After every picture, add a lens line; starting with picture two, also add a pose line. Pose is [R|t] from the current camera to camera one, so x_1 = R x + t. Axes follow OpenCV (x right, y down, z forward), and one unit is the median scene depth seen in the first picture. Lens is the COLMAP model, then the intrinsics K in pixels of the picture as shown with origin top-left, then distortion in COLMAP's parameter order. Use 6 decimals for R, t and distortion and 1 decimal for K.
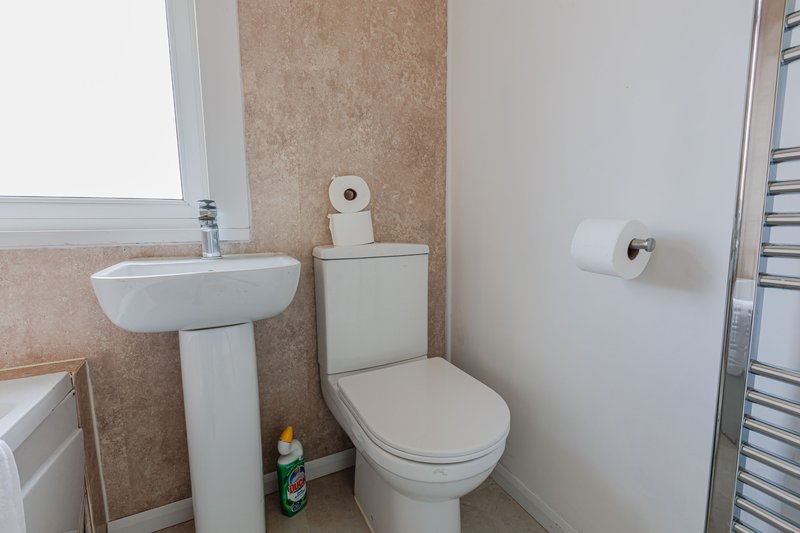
lens RADIAL K [[358.9, 0, 401.9], [0, 358.9, 267.2], [0, 0, 1]] dist [0.001265, -0.000464]
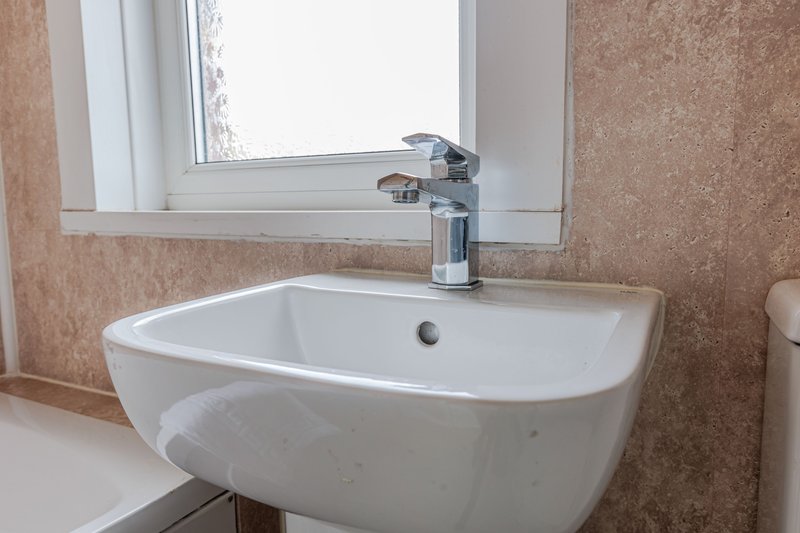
lens RADIAL K [[534.5, 0, 397.4], [0, 534.5, 264.8], [0, 0, 1]] dist [0.010525, -0.005090]
pose [[0.579935, 0.097284, -0.808833, -0.082881], [-0.094732, 0.994162, 0.051652, -0.066364], [0.809136, 0.046667, 0.585765, 0.548217]]
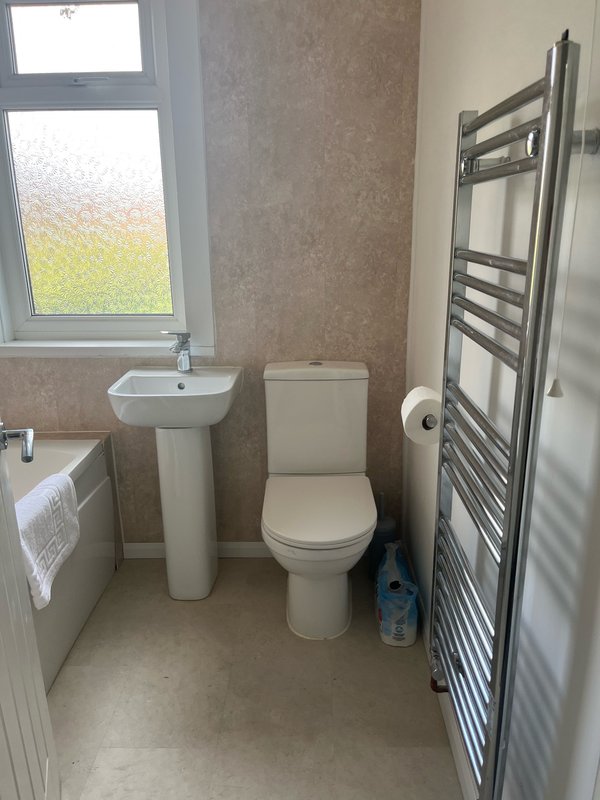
lens RADIAL K [[595.8, 0, 299.5], [0, 595.8, 397.1], [0, 0, 1]] dist [0.045048, -0.007061]
pose [[0.887280, 0.134744, -0.441111, 0.734282], [-0.056754, 0.981003, 0.185504, -0.325384], [0.457727, -0.139559, 0.878071, -0.657622]]
